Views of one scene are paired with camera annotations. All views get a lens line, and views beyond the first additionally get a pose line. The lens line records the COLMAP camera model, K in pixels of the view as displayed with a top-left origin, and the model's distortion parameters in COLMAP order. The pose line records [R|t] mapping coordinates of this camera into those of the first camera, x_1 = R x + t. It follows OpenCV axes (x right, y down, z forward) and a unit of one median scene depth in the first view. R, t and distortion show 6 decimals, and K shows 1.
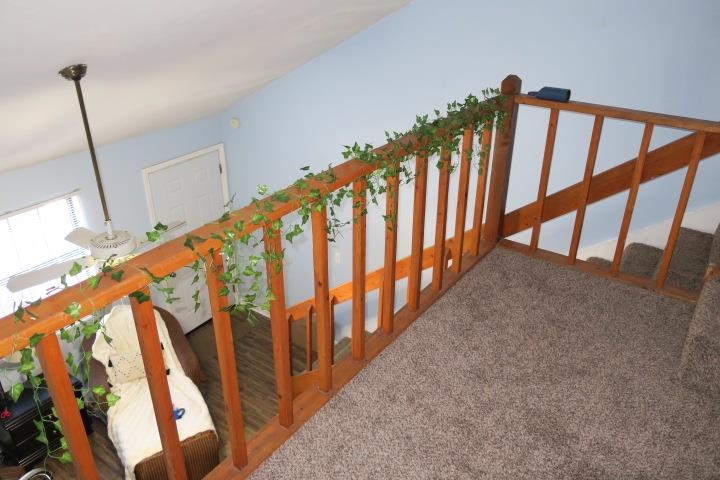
lens RADIAL K [[564.4, 0, 360.0], [0, 564.4, 240.0], [0, 0, 1]] dist [0.000816, 0.000571]
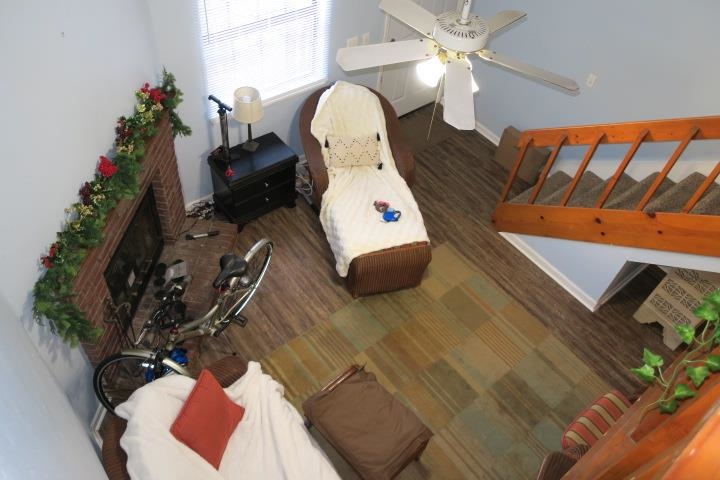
lens RADIAL K [[564.4, 0, 360.0], [0, 564.4, 240.0], [0, 0, 1]] dist [0.000816, 0.000571]
pose [[0.960111, 0.260314, -0.102100, -0.261361], [-0.205685, 0.904836, 0.372781, 0.003996], [0.189424, -0.336911, 0.922285, 0.100452]]
